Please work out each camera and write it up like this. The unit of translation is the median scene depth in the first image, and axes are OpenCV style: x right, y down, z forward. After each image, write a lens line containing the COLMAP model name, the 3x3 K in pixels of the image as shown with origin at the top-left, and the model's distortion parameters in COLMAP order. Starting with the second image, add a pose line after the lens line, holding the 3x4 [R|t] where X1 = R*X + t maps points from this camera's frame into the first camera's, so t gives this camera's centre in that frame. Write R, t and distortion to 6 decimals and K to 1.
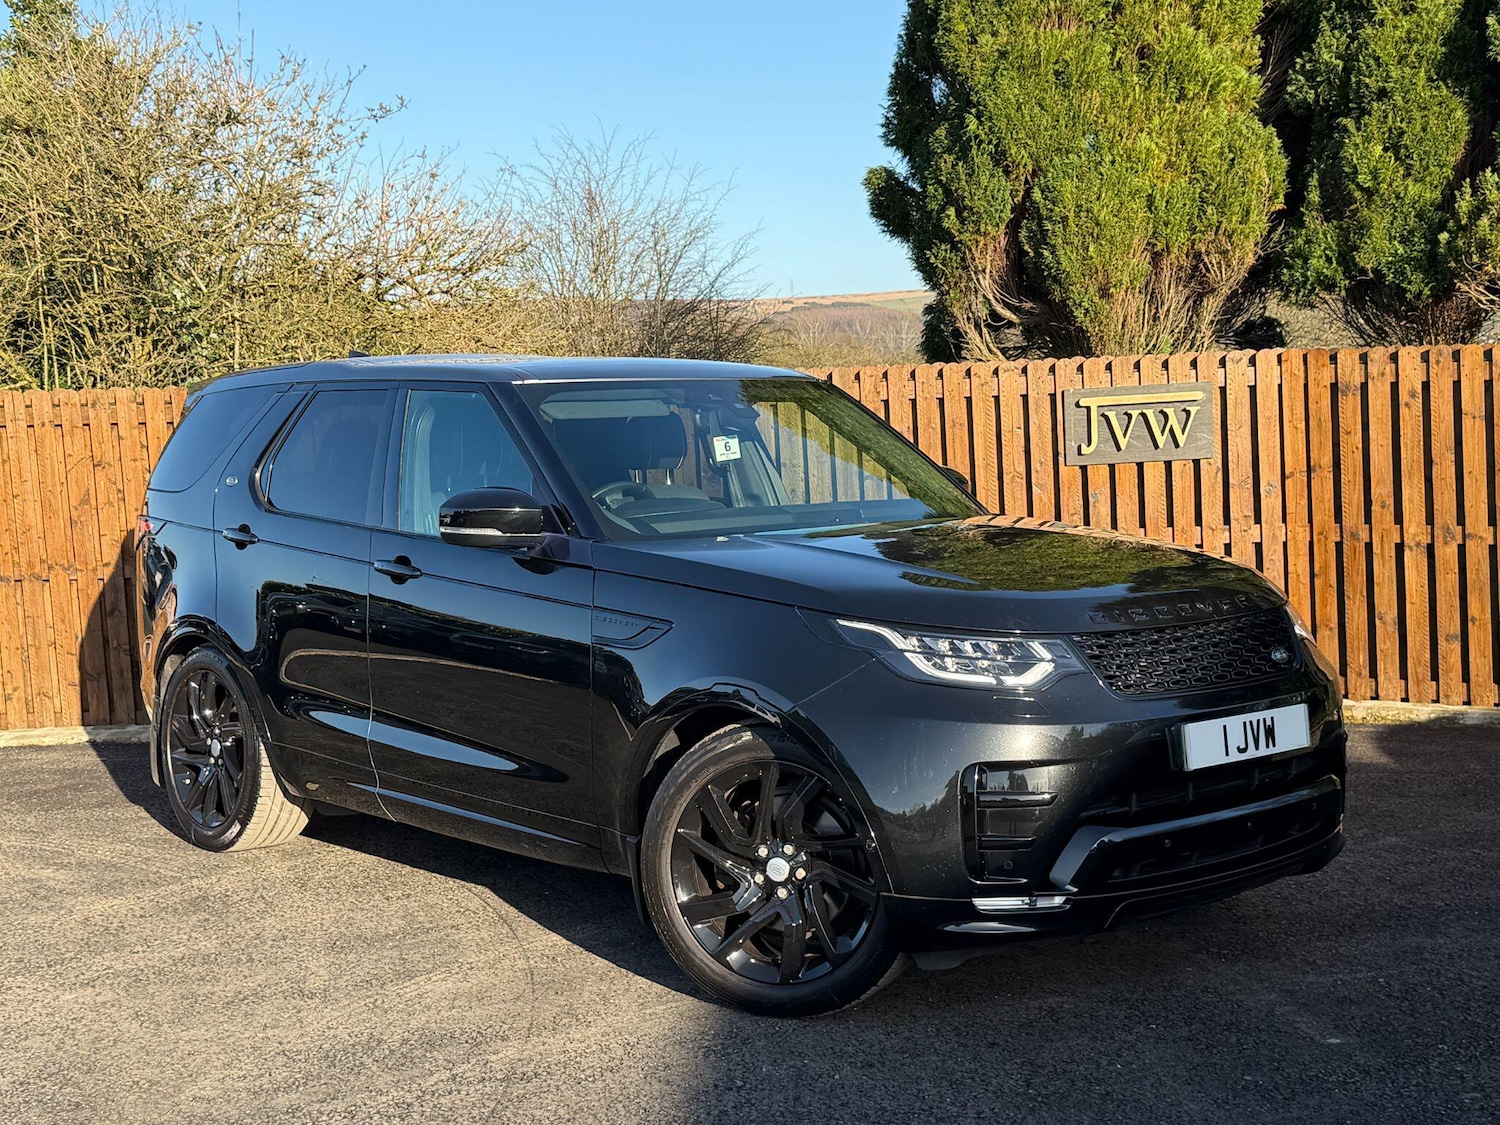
lens RADIAL K [[1973.0, 0, 747.1], [0, 1973.0, 557.5], [0, 0, 1]] dist [0.230539, -0.577647]
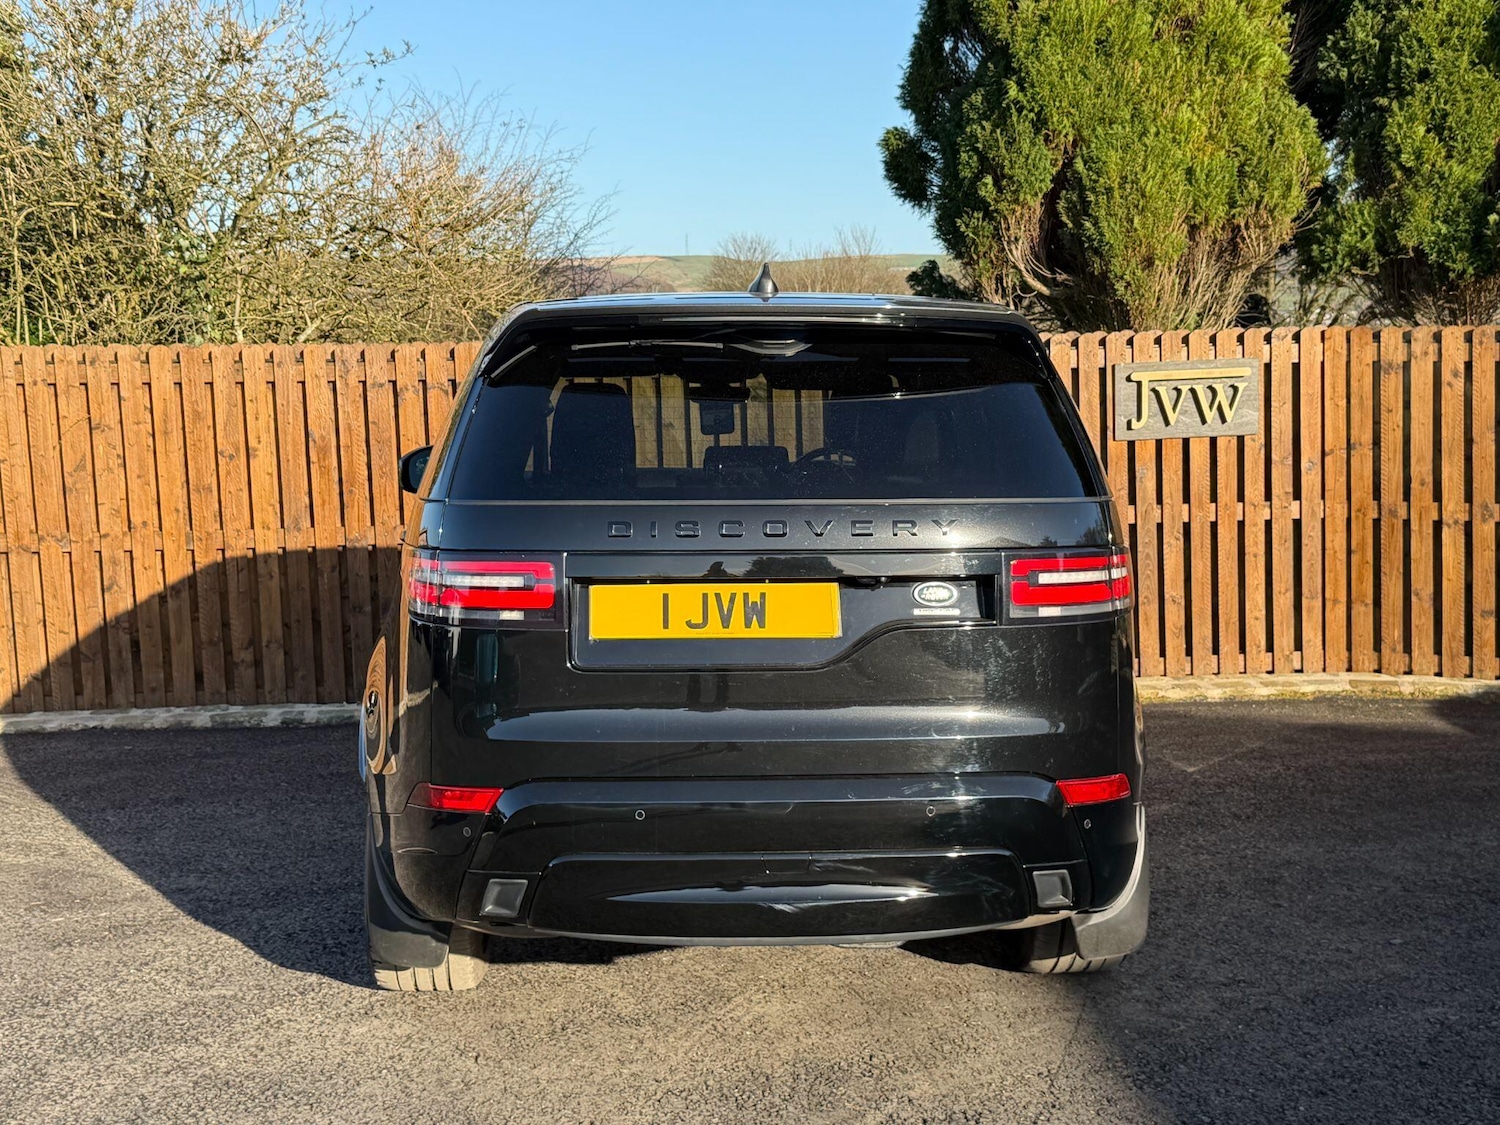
lens RADIAL K [[1943.1, 0, 755.2], [0, 1943.1, 550.8], [0, 0, 1]] dist [0.231264, -0.584528]
pose [[0.990216, 0.003104, 0.139512, -0.152727], [-0.005412, 0.999855, 0.016166, -0.006047], [-0.139442, -0.016763, 0.990088, 0.056721]]
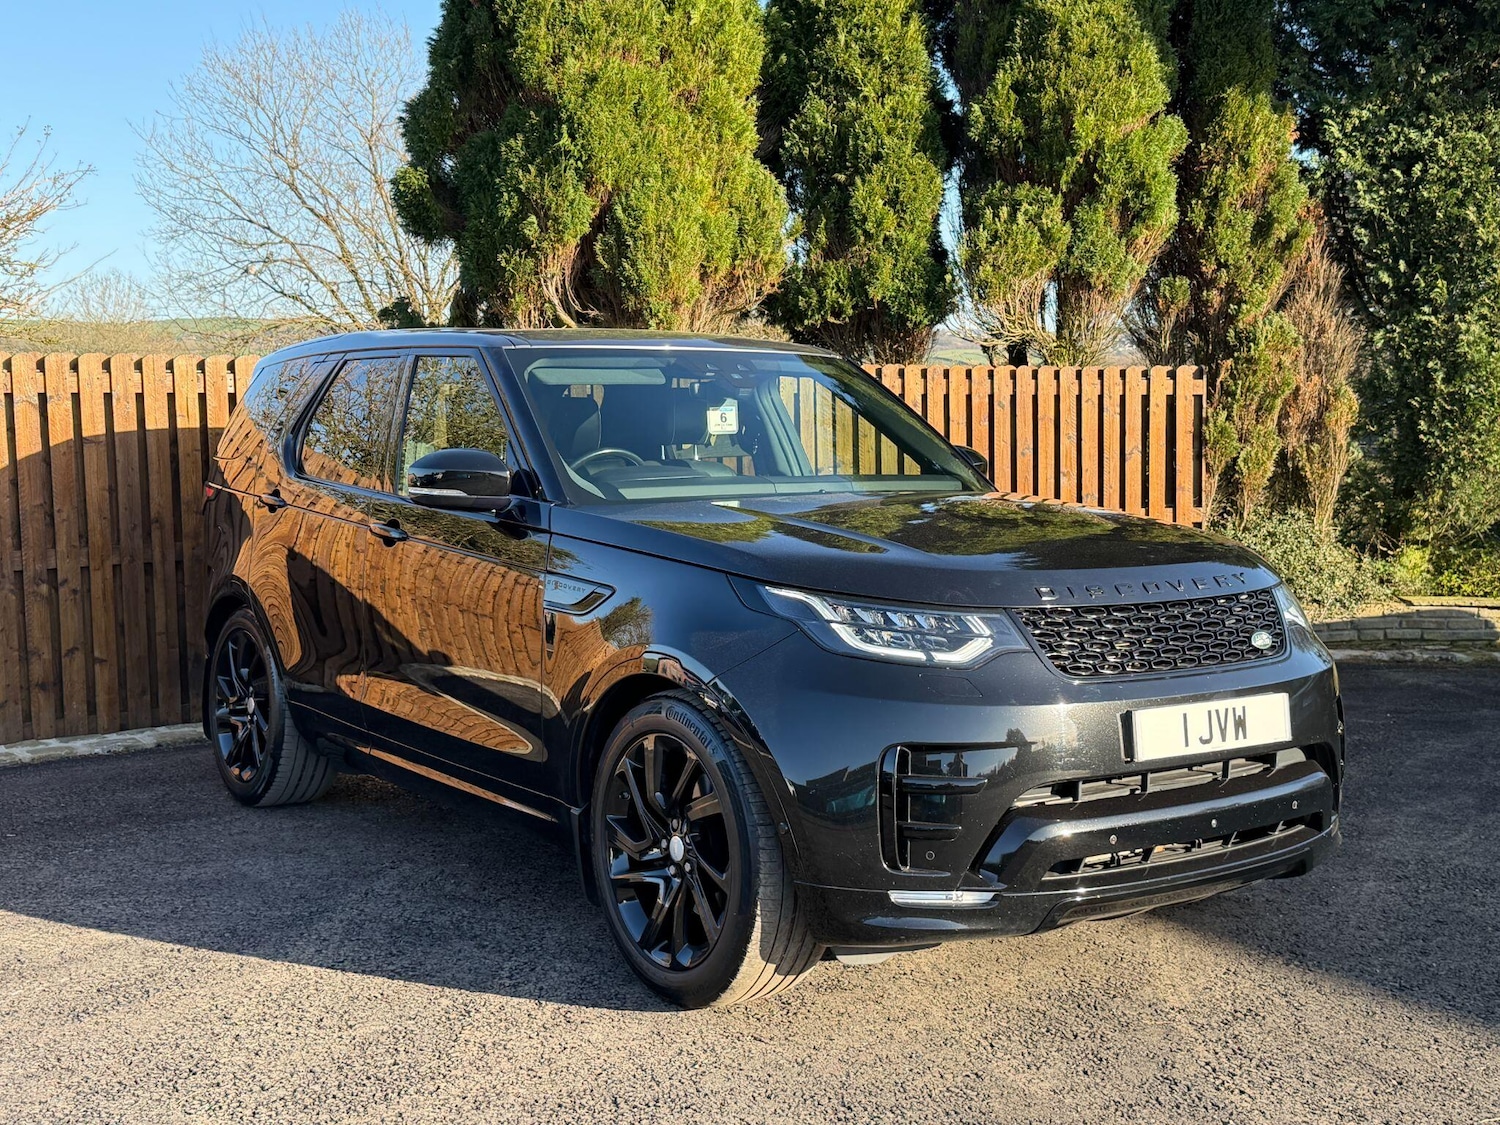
lens RADIAL K [[1742.1, 0, 739.1], [0, 1742.1, 560.2], [0, 0, 1]] dist [0.229331, -0.552022]
pose [[0.802791, -0.025046, 0.595734, -0.389717], [0.028976, 0.999576, 0.002978, 0.008458], [-0.595556, 0.014872, 0.803176, 0.192598]]
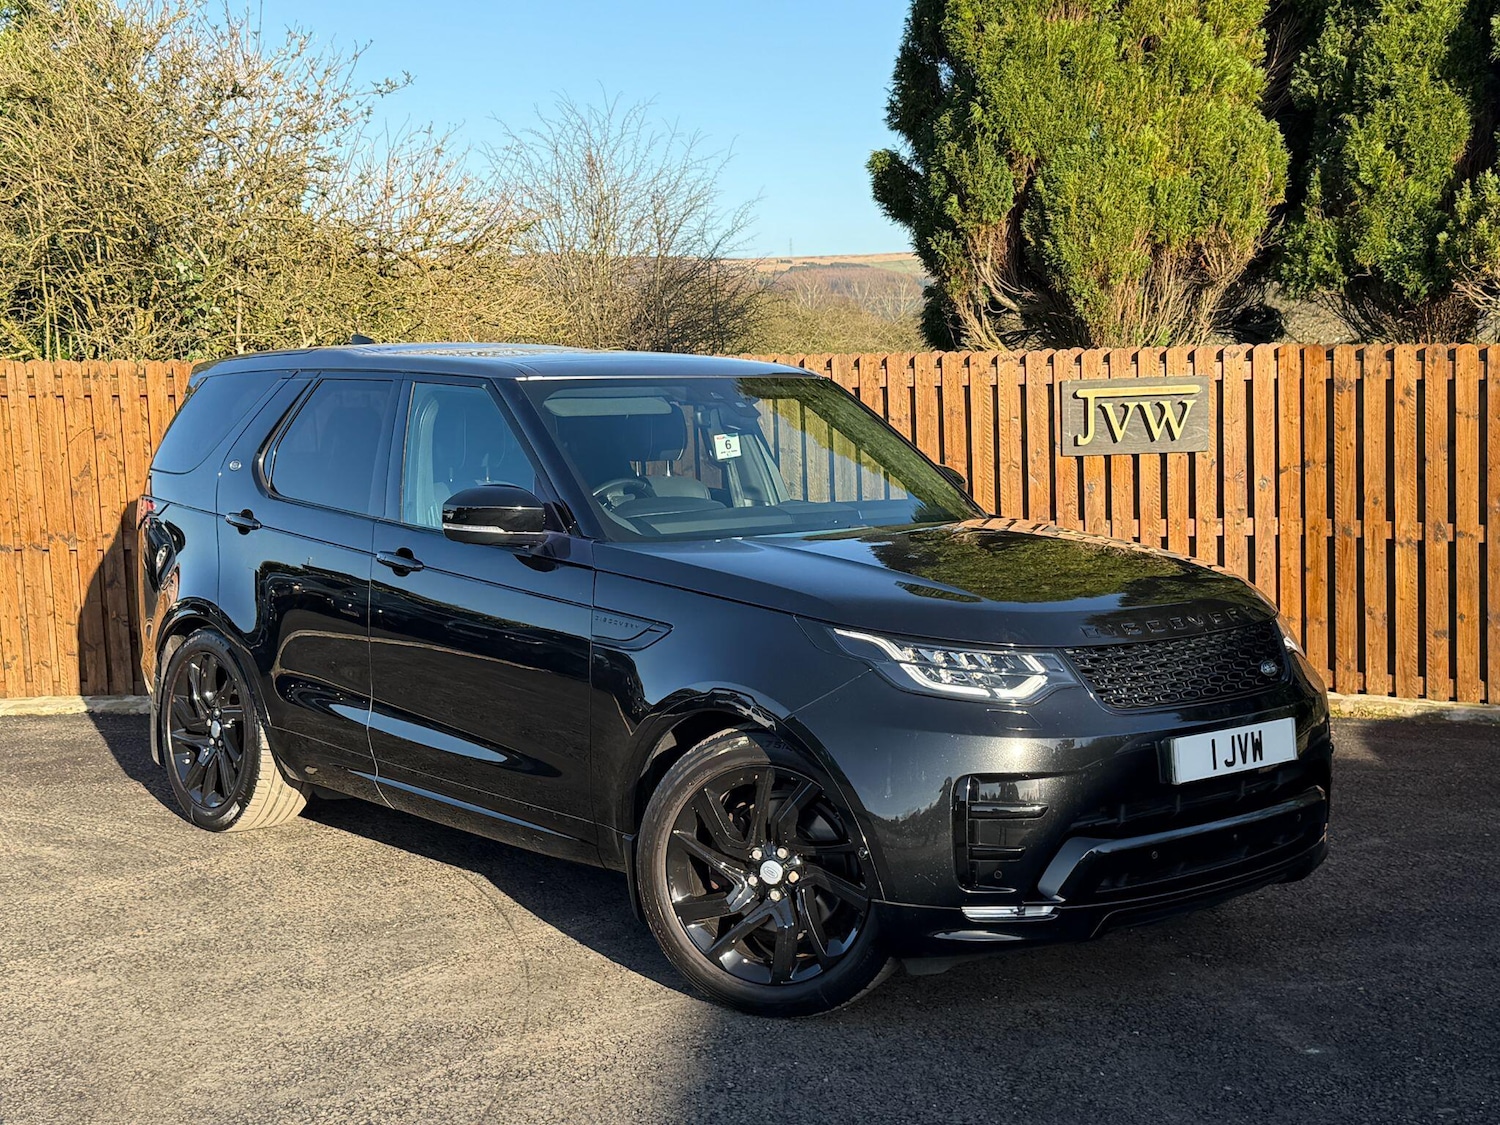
lens RADIAL K [[1973.0, 0, 747.1], [0, 1973.0, 557.5], [0, 0, 1]] dist [0.230539, -0.577647]
pose [[0.999817, 0.018771, 0.003665, -0.001816], [-0.018842, 0.999616, 0.020311, -0.012269], [-0.003283, -0.020376, 0.999787, -0.006763]]
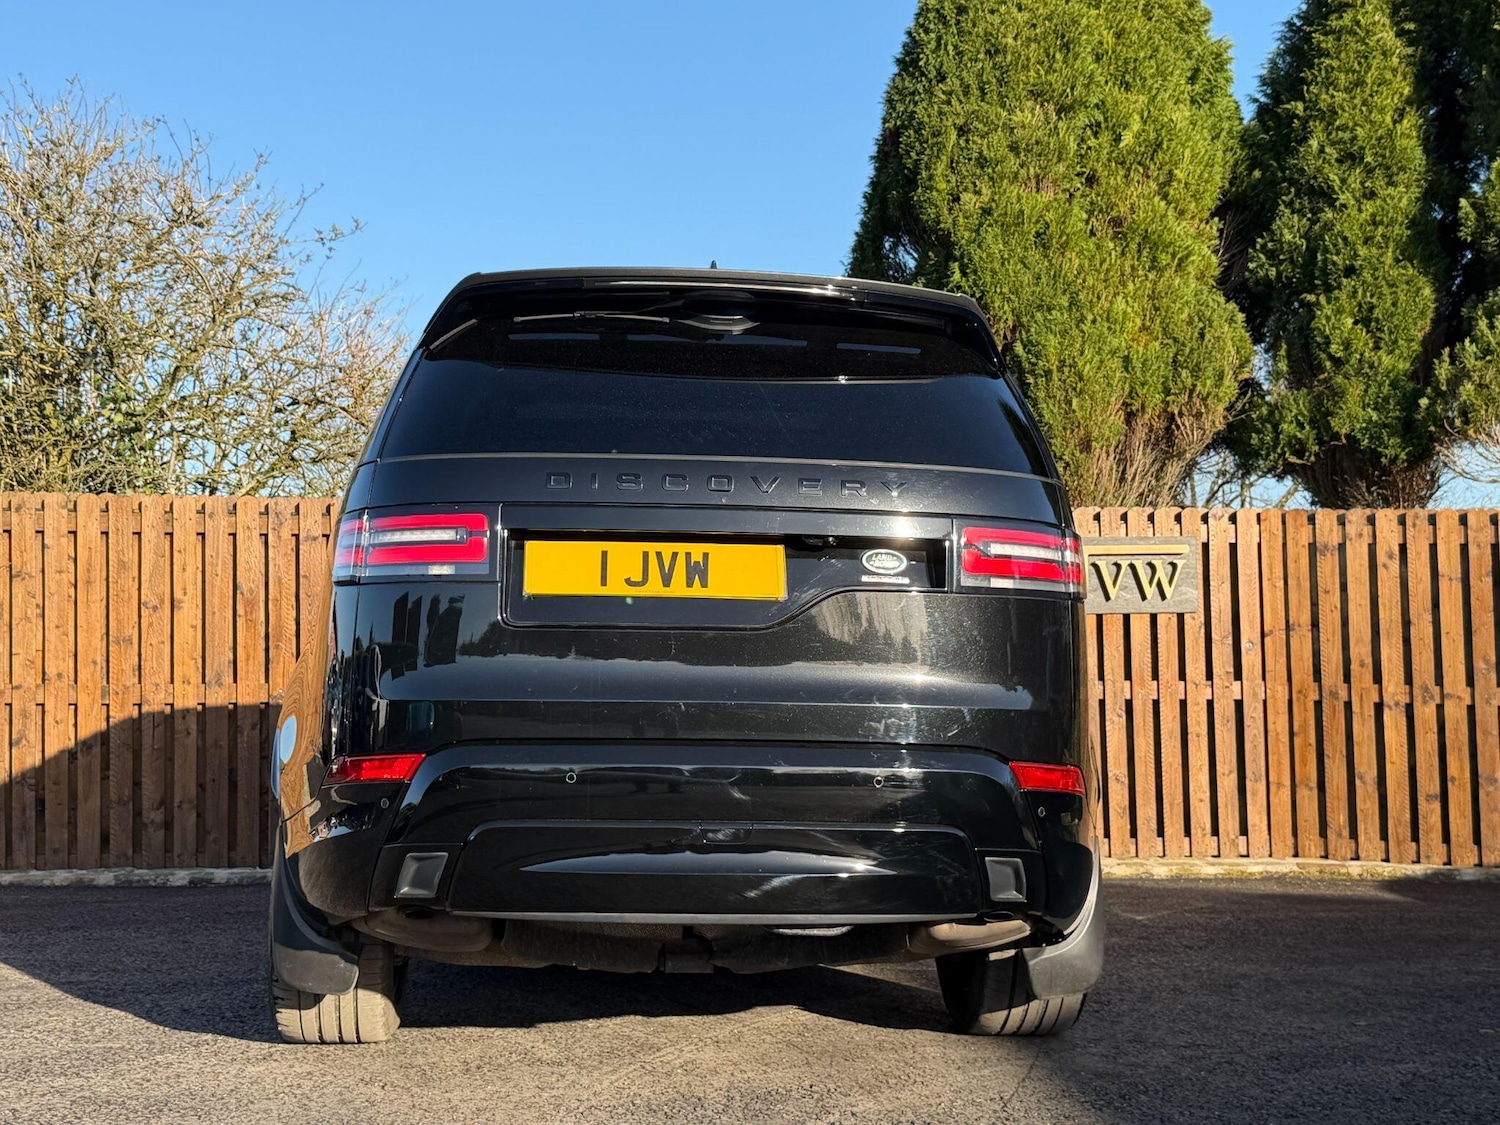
lens RADIAL K [[1943.8, 0, 761.9], [0, 1943.8, 561.5], [0, 0, 1]] dist [0.223909, -0.530521]
pose [[0.984174, 0.043731, 0.171724, -0.150419], [-0.020157, 0.990408, -0.136694, 0.063352], [-0.176054, 0.131069, 0.975616, 0.075347]]
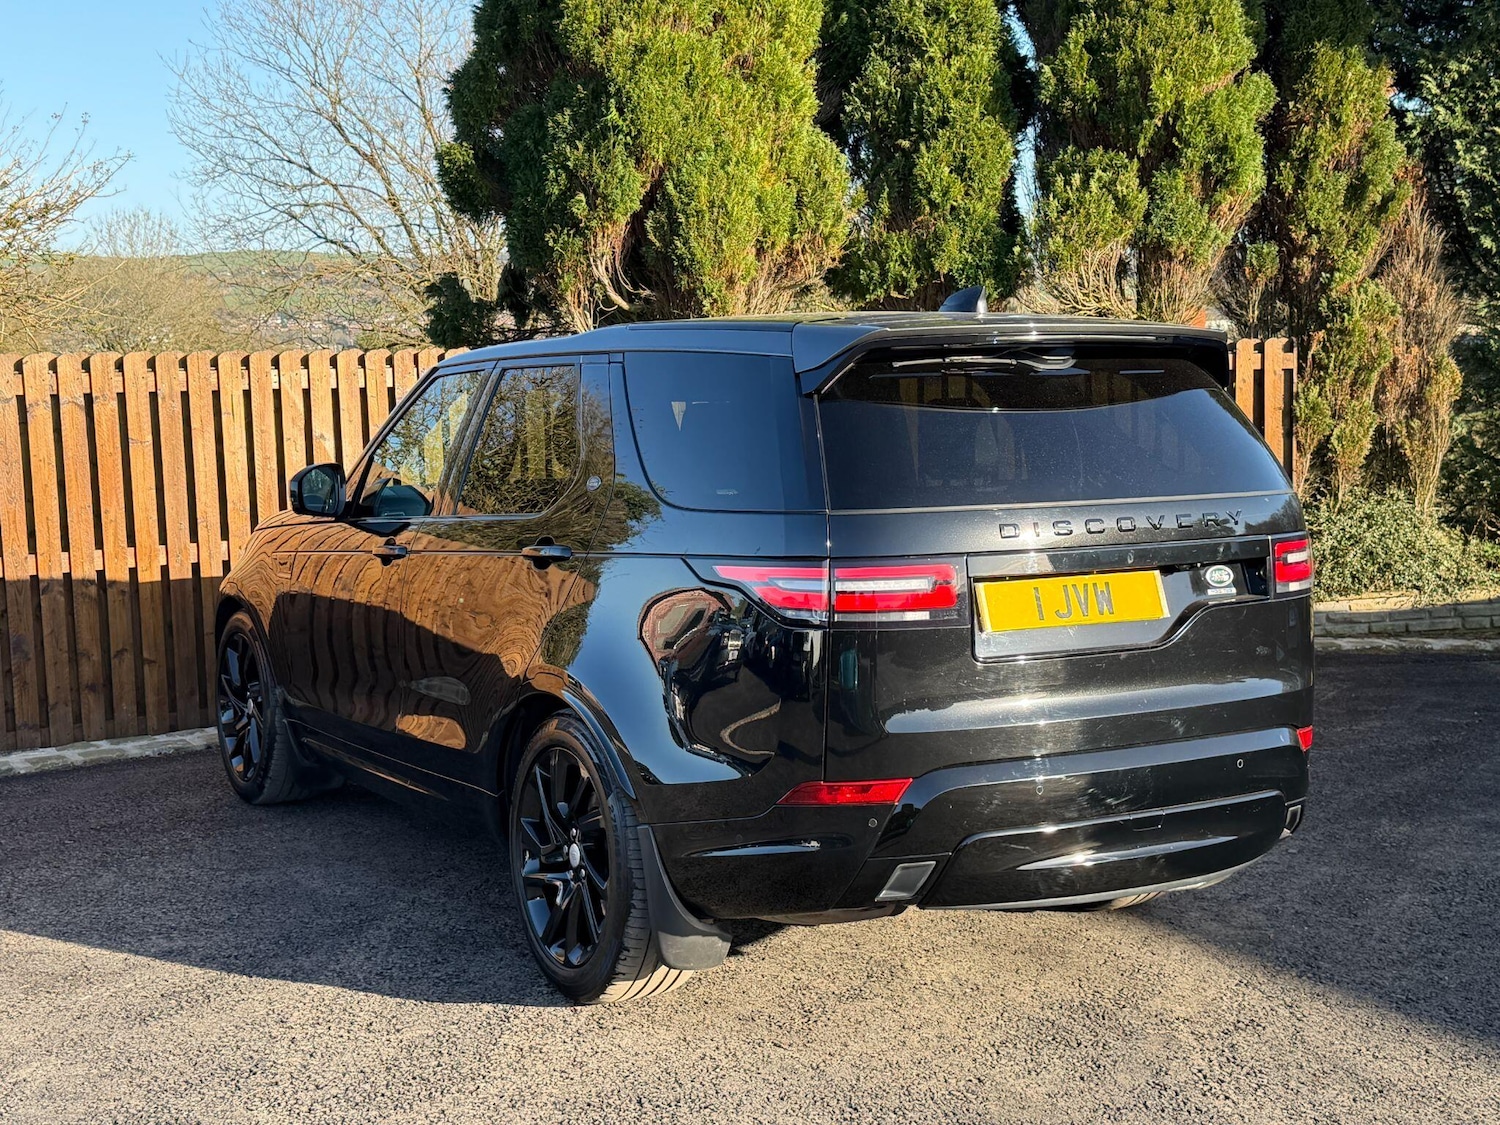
lens RADIAL K [[1943.2, 0, 739.9], [0, 1943.2, 559.6], [0, 0, 1]] dist [0.214700, -0.514784]
pose [[0.828993, -0.042470, 0.557645, -0.416355], [0.035092, 0.999098, 0.023923, -0.009888], [-0.558158, -0.000264, 0.829735, 0.126755]]
